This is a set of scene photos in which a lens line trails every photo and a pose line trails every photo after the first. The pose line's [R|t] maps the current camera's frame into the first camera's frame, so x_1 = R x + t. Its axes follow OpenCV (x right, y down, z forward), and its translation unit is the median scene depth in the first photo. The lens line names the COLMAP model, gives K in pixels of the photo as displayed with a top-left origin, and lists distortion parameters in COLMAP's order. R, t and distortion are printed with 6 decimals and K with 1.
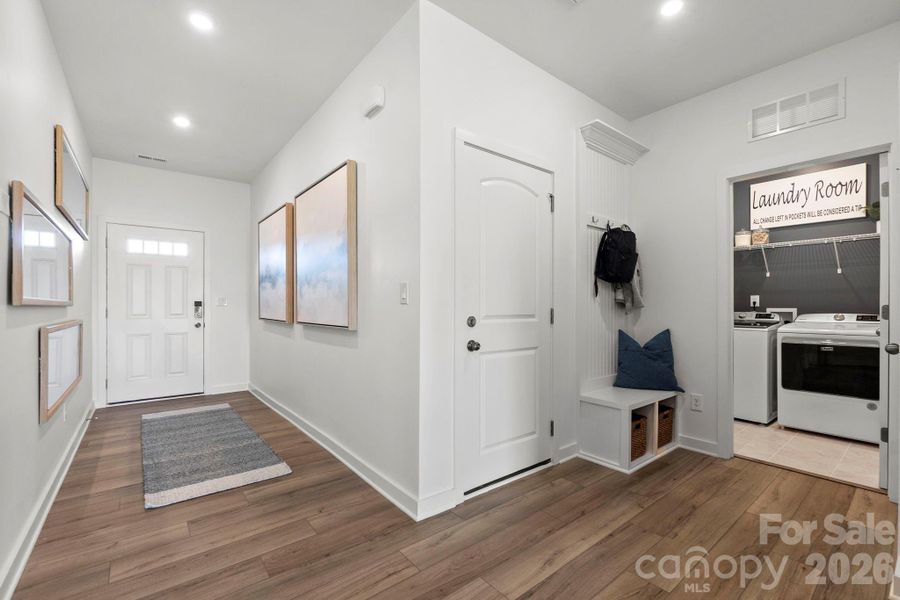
lens RADIAL K [[388.1, 0, 457.4], [0, 388.1, 309.7], [0, 0, 1]] dist [-0.004957, -0.000705]
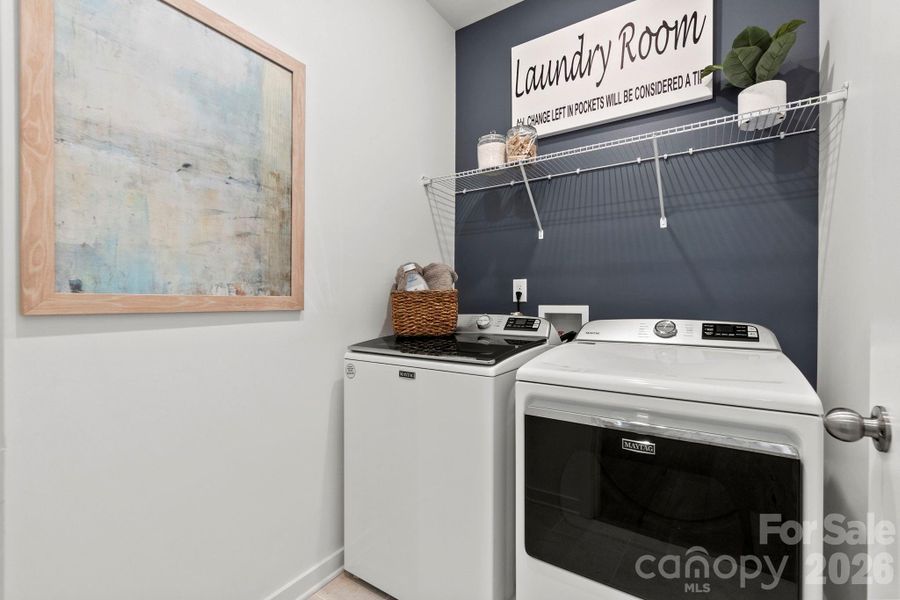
lens RADIAL K [[388.1, 0, 455.2], [0, 388.1, 307.3], [0, 0, 1]] dist [-0.004957, -0.000705]
pose [[0.951660, -0.002116, 0.307145, 0.616591], [0.001281, 0.999995, 0.002919, -0.003661], [-0.307150, -0.002385, 0.951658, 0.641113]]
